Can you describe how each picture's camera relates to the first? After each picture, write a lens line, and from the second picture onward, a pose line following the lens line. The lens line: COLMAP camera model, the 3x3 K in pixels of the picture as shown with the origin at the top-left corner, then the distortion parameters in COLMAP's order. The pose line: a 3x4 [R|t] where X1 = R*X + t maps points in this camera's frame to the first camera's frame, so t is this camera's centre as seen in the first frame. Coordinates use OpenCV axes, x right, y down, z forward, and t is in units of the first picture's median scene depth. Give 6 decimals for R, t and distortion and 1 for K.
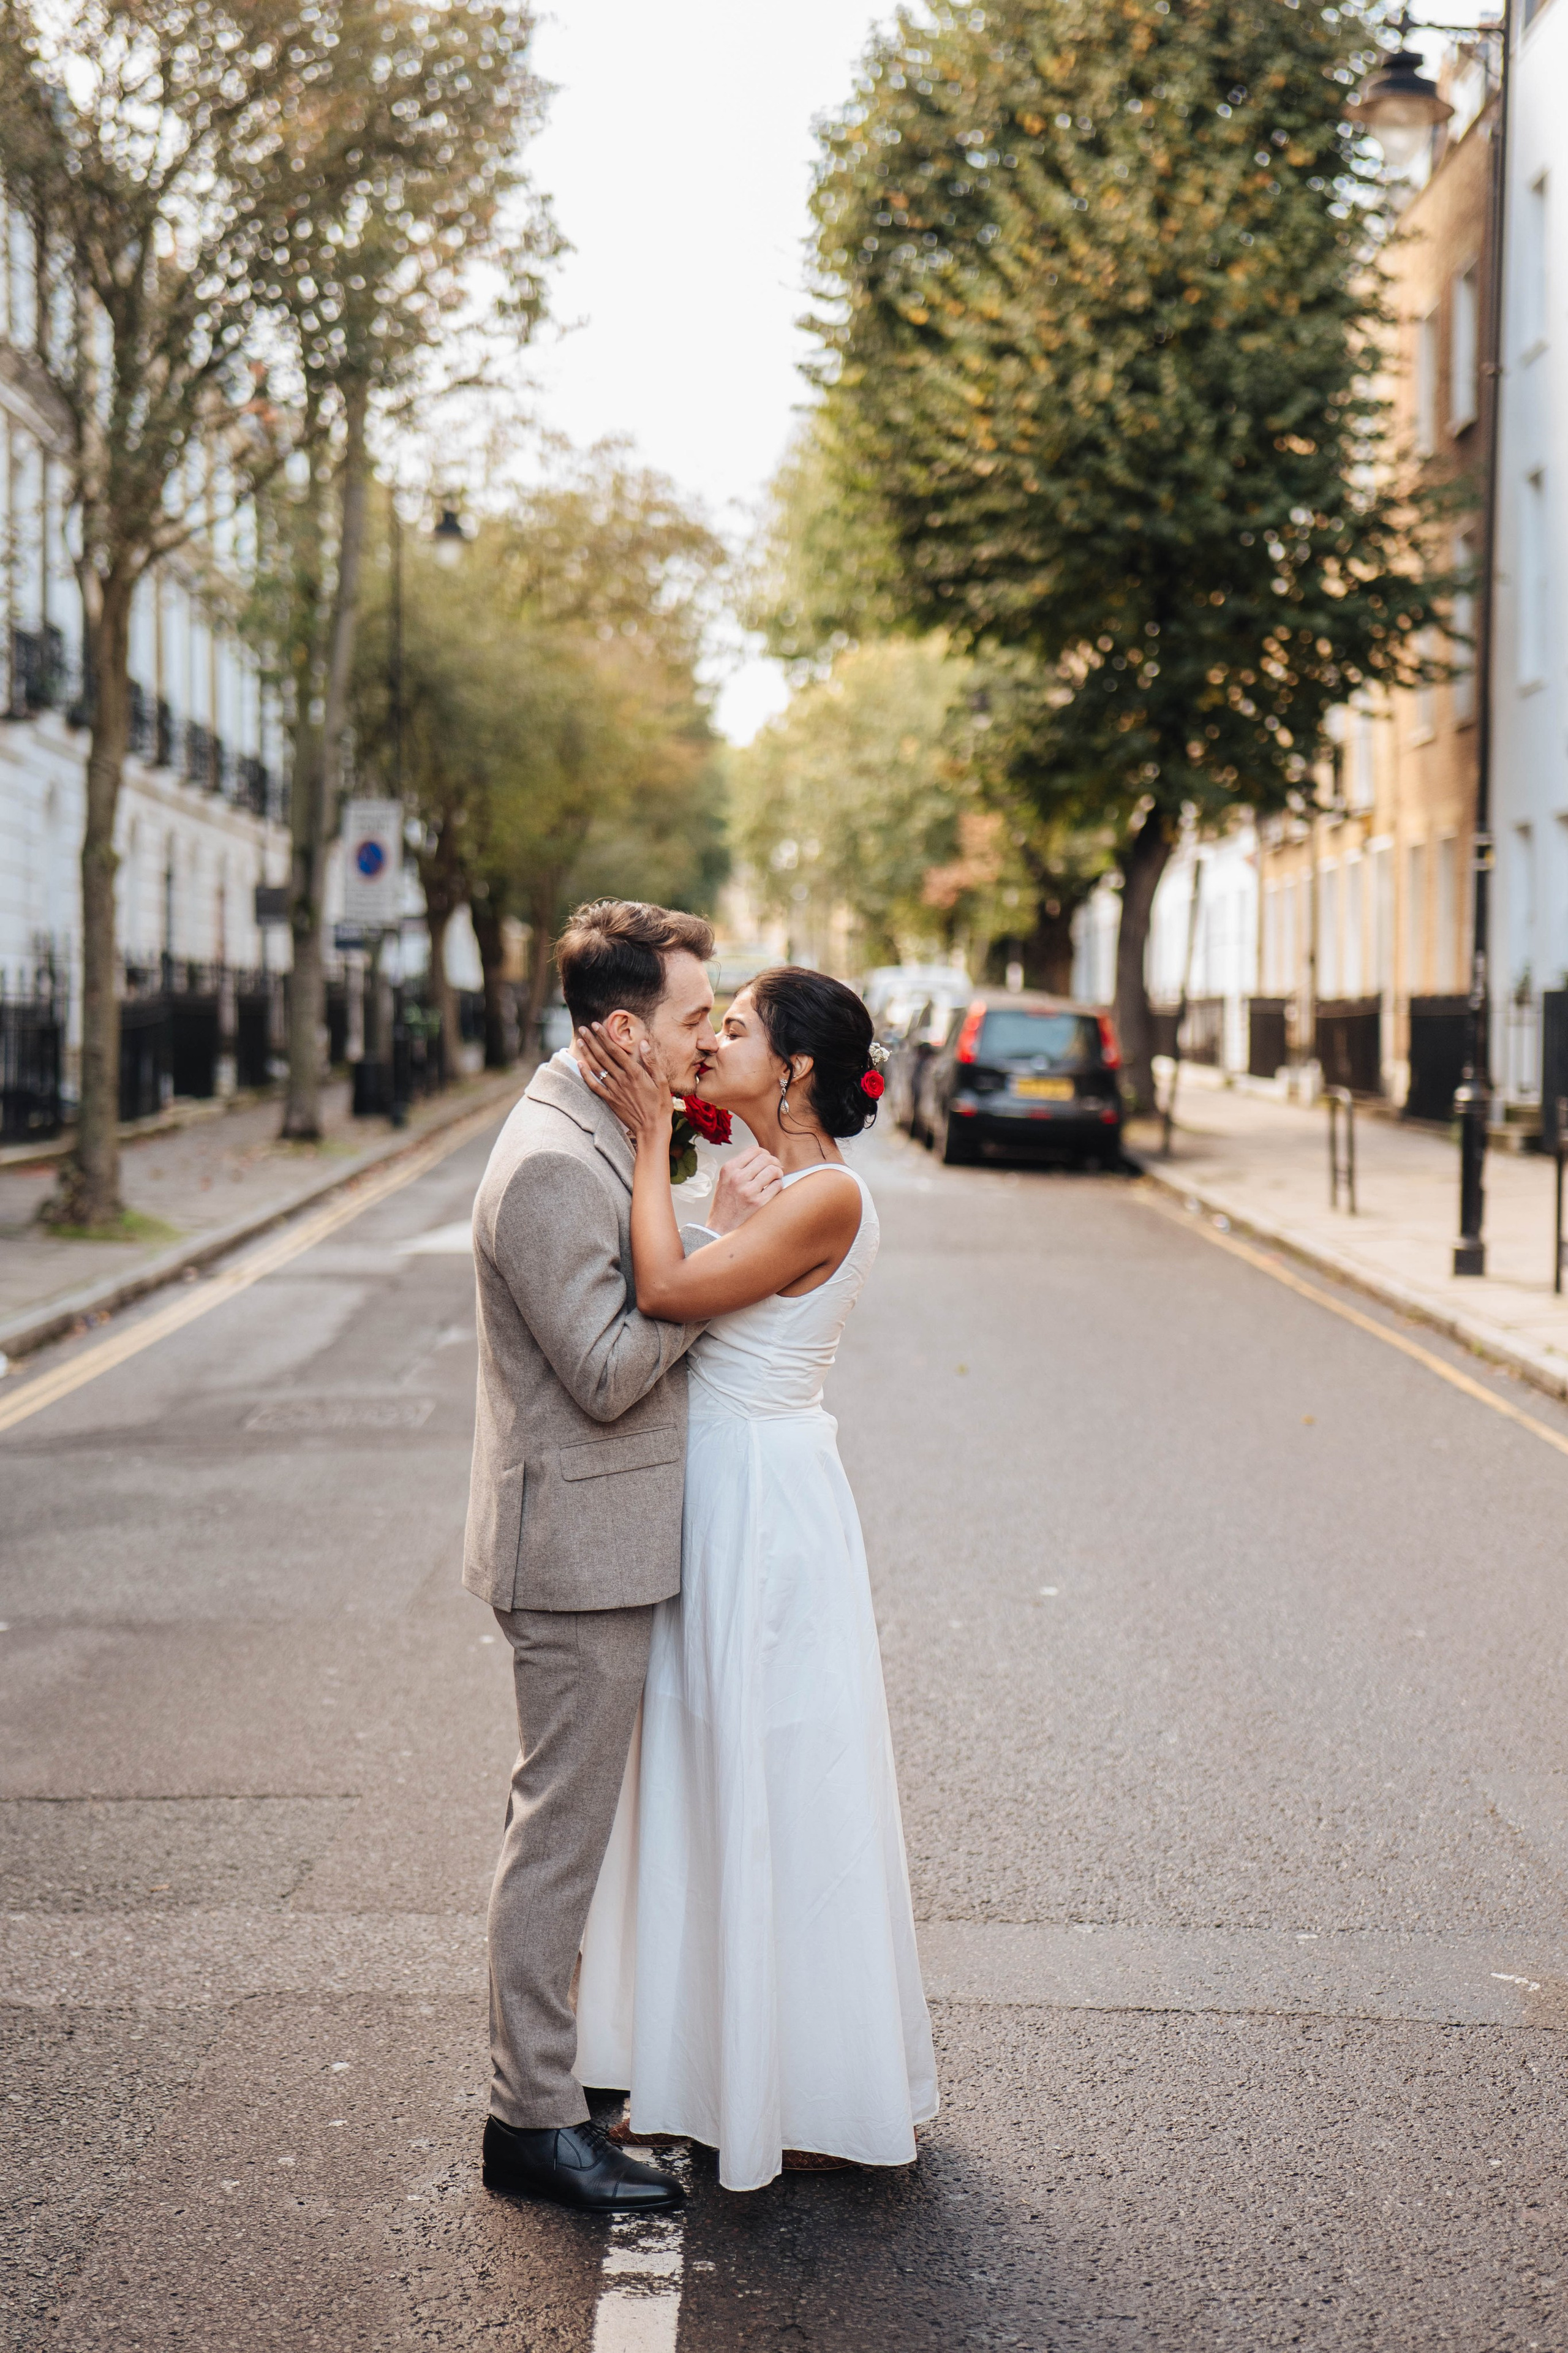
lens RADIAL K [[3258.4, 0, 781.7], [0, 3258.4, 1196.5], [0, 0, 1]] dist [-0.013379, 0.043332]
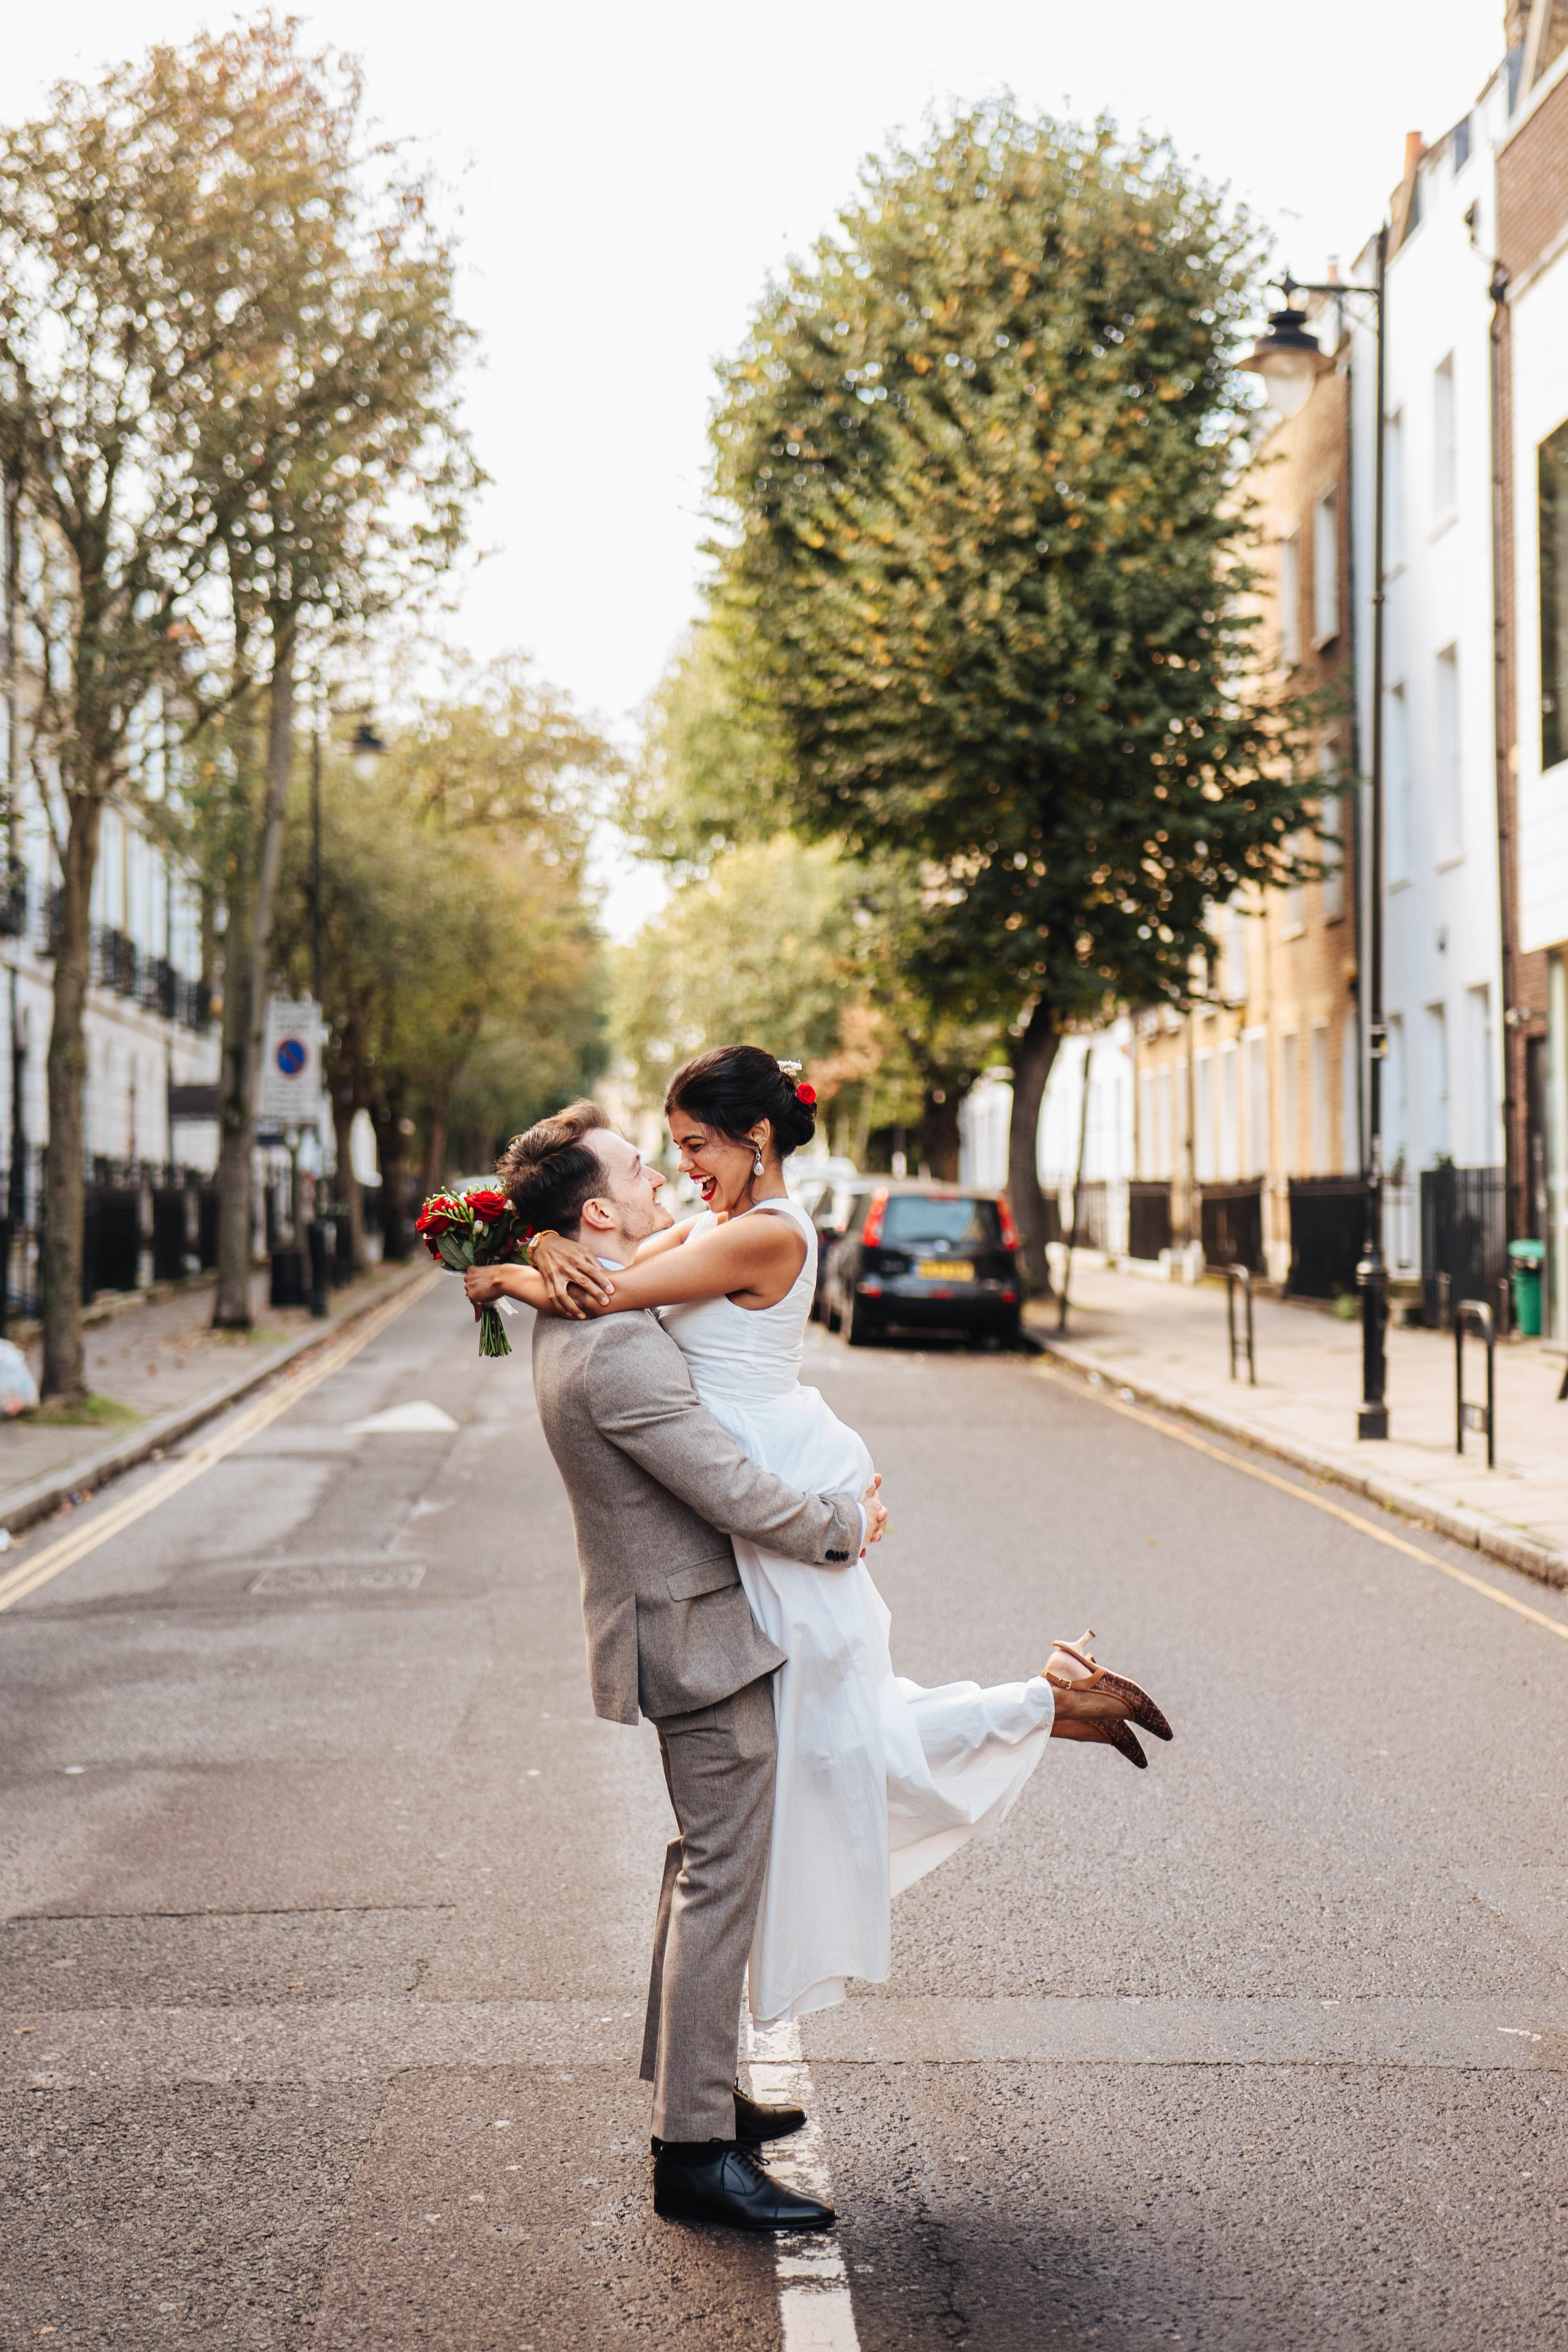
lens RADIAL K [[3192.8, 0, 784.0], [0, 3192.8, 1176.0], [0, 0, 1]] dist [-0.019258, -0.021503]
pose [[0.999144, -0.011069, 0.039863, -0.012292], [0.013620, 0.997838, -0.064300, 0.001836], [-0.039065, 0.064787, 0.997134, -0.019900]]
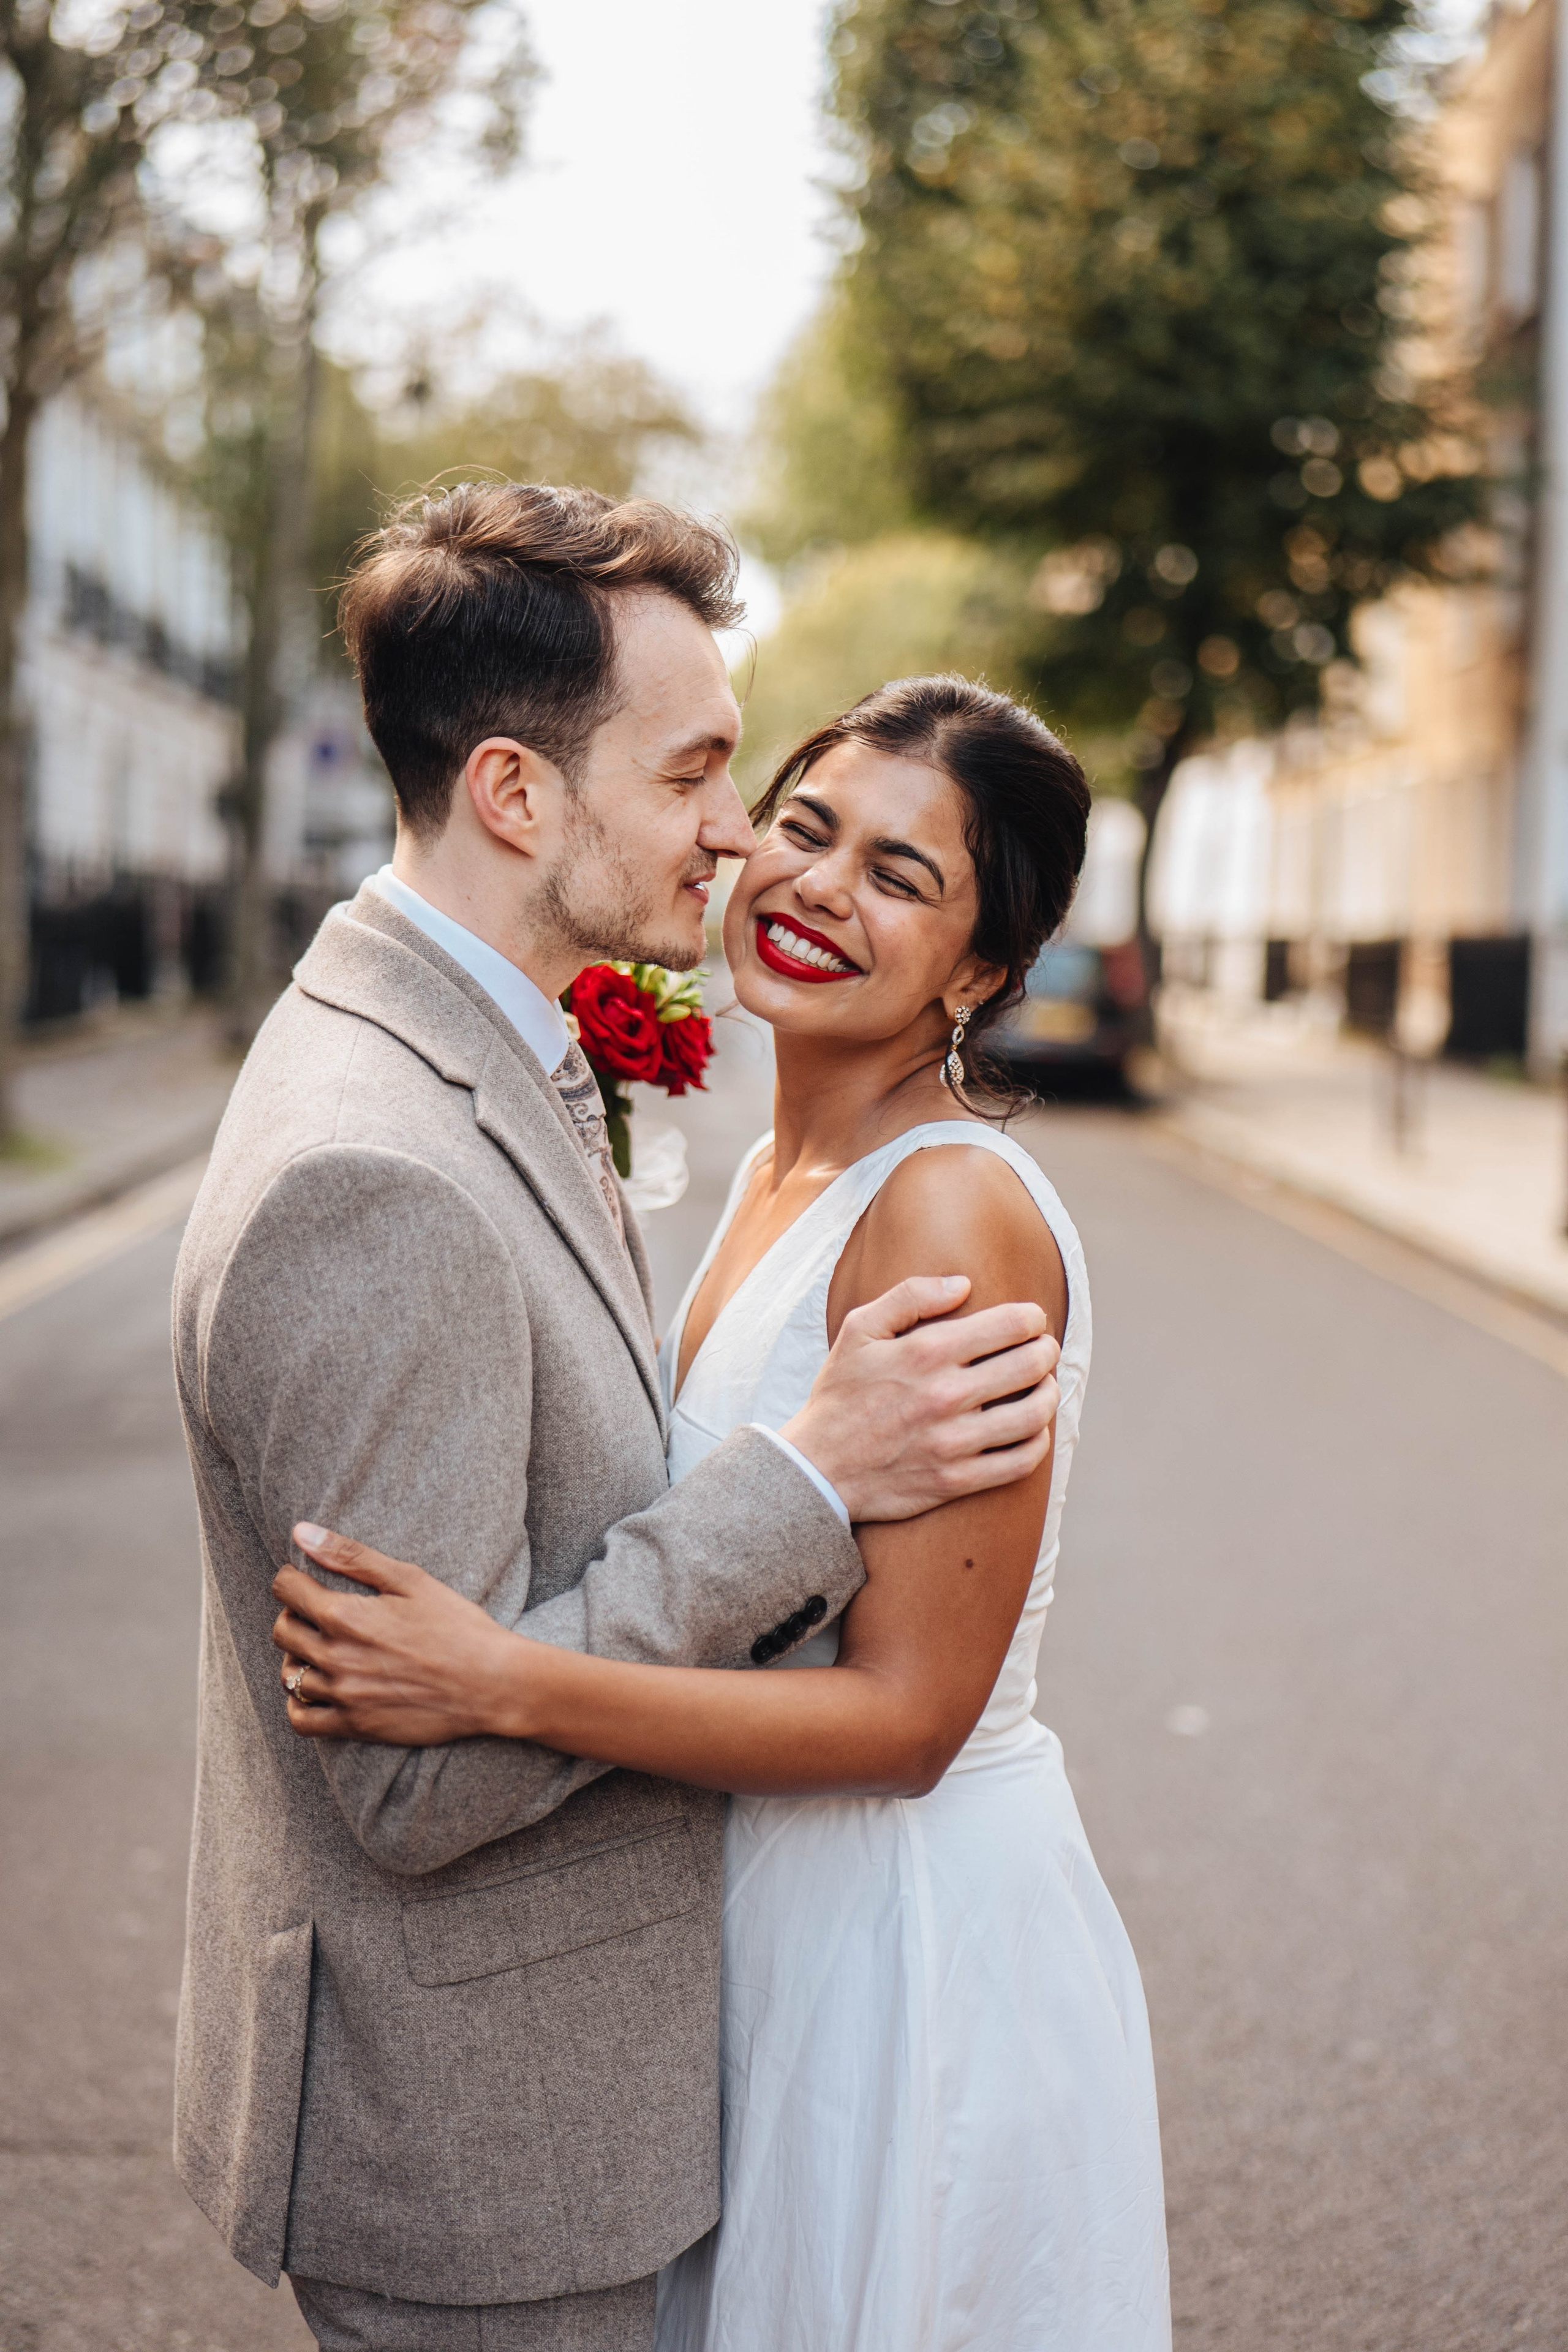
lens RADIAL K [[3192.8, 0, 784.0], [0, 3192.8, 1176.0], [0, 0, 1]] dist [-0.019258, -0.021503]
pose [[0.999661, 0.024062, 0.009996, -0.003151], [-0.024232, 0.999557, 0.017306, -0.002635], [-0.009575, -0.017542, 0.999800, 0.106247]]
